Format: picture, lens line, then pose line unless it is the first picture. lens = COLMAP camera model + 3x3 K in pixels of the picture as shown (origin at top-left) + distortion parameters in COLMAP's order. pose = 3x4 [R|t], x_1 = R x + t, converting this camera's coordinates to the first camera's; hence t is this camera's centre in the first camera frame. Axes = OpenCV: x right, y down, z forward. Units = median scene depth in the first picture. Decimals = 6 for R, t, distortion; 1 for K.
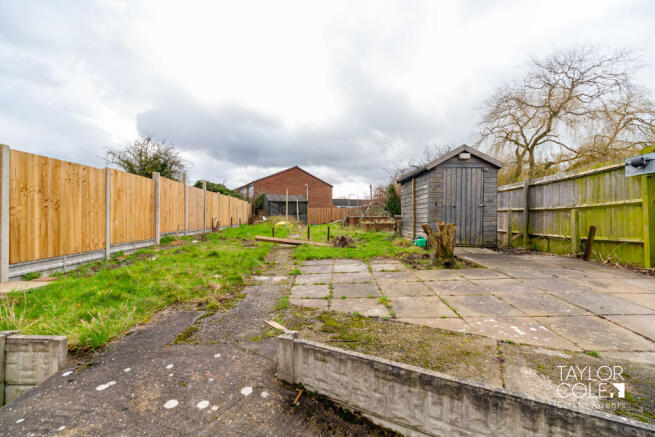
lens RADIAL K [[283.7, 0, 331.6], [0, 283.7, 217.4], [0, 0, 1]] dist [-0.003135, -0.000165]
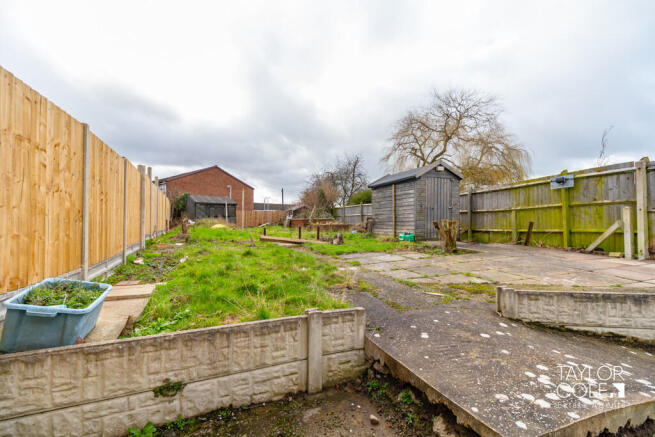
lens RADIAL K [[288.6, 0, 323.3], [0, 288.6, 217.5], [0, 0, 1]] dist [-0.001791, -0.000468]
pose [[0.937034, 0.001182, 0.349237, -0.426996], [0.004761, 0.999858, -0.016157, 0.018959], [-0.349206, 0.016802, 0.936895, -0.021360]]
